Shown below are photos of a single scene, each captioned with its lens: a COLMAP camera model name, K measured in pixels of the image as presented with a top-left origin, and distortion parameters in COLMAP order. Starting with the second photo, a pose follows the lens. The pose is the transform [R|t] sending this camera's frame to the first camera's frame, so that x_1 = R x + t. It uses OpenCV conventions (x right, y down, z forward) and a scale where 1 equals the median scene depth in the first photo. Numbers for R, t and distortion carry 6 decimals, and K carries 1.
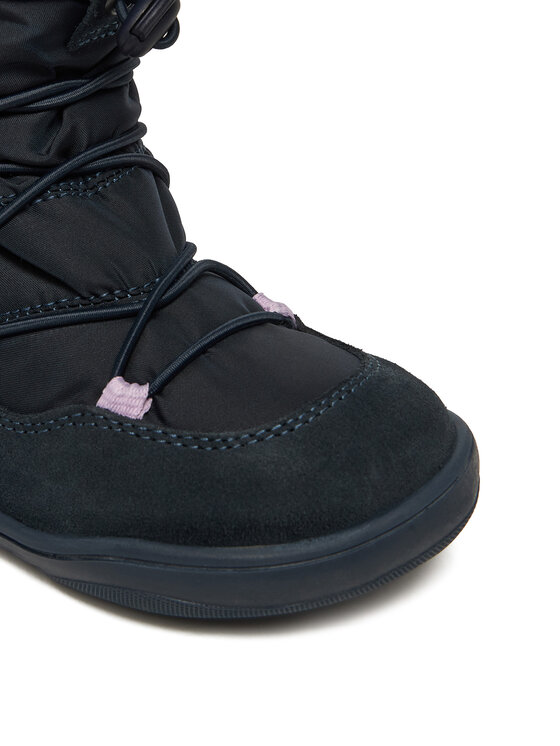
lens RADIAL K [[1756.6, 0, 280.0], [0, 1756.6, 373.0], [0, 0, 1]] dist [-0.082535, 0.141899]
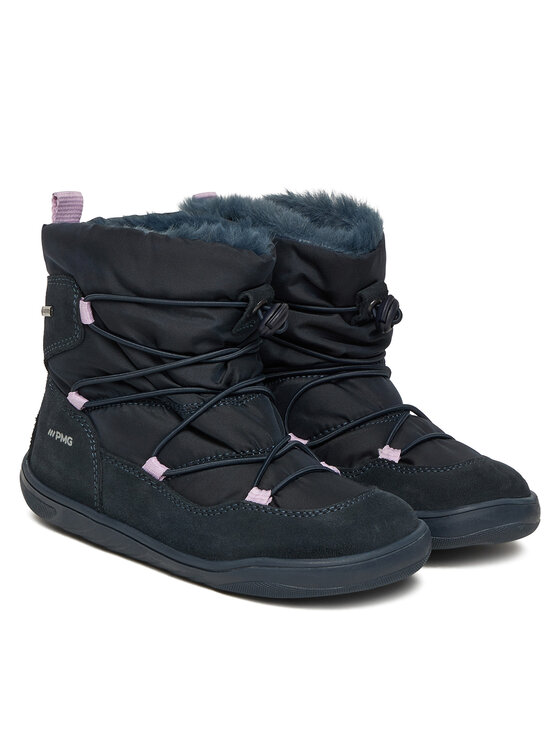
lens RADIAL K [[1459.8, 0, 280.0], [0, 1459.8, 373.0], [0, 0, 1]] dist [-0.011963, -0.010435]
pose [[0.999165, 0.026691, -0.030922, -0.012871], [-0.031467, 0.985624, -0.165998, 0.146078], [0.026046, 0.166832, 0.985641, -0.684992]]
